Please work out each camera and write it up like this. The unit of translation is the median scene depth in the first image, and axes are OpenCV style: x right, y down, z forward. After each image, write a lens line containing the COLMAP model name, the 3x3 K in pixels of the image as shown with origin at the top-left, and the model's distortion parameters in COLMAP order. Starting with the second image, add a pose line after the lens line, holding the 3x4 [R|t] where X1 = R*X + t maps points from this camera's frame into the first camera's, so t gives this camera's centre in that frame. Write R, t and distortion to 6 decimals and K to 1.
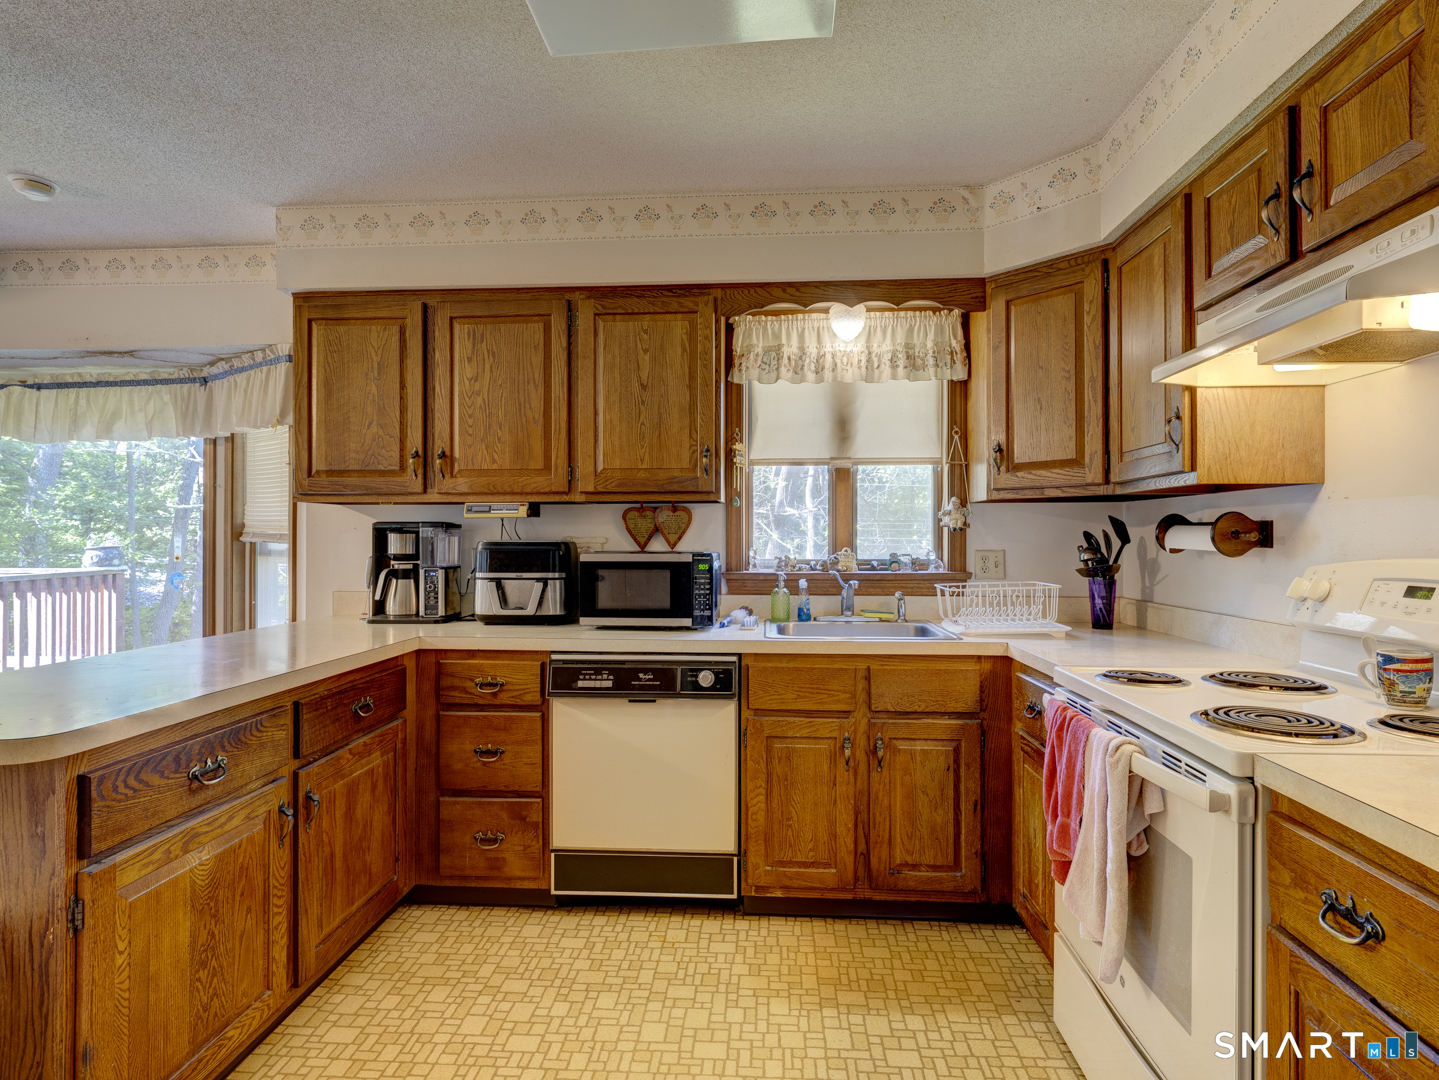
lens RADIAL K [[754.6, 0, 728.5], [0, 754.6, 536.8], [0, 0, 1]] dist [0.001839, 0.000492]
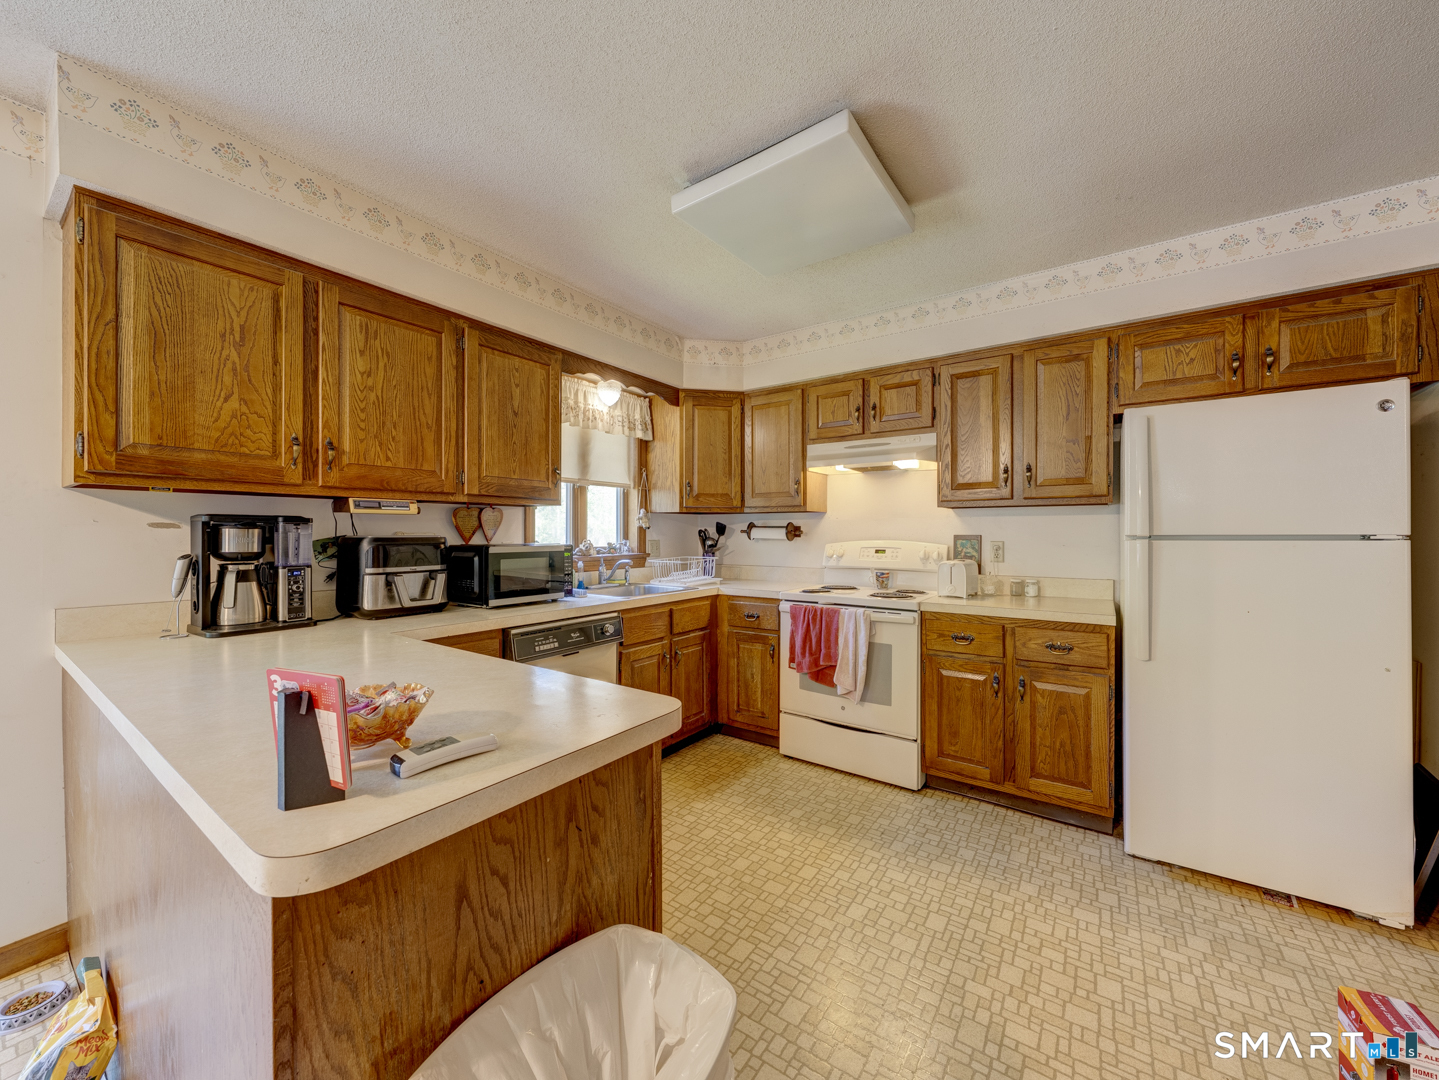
lens RADIAL K [[565.8, 0, 716.1], [0, 565.8, 536.2], [0, 0, 1]] dist [-0.004194, -0.000374]
pose [[0.510953, -0.005395, 0.859592, -0.749503], [-0.002236, 0.999969, 0.007605, -0.001892], [-0.859606, -0.005808, 0.510925, 0.226280]]
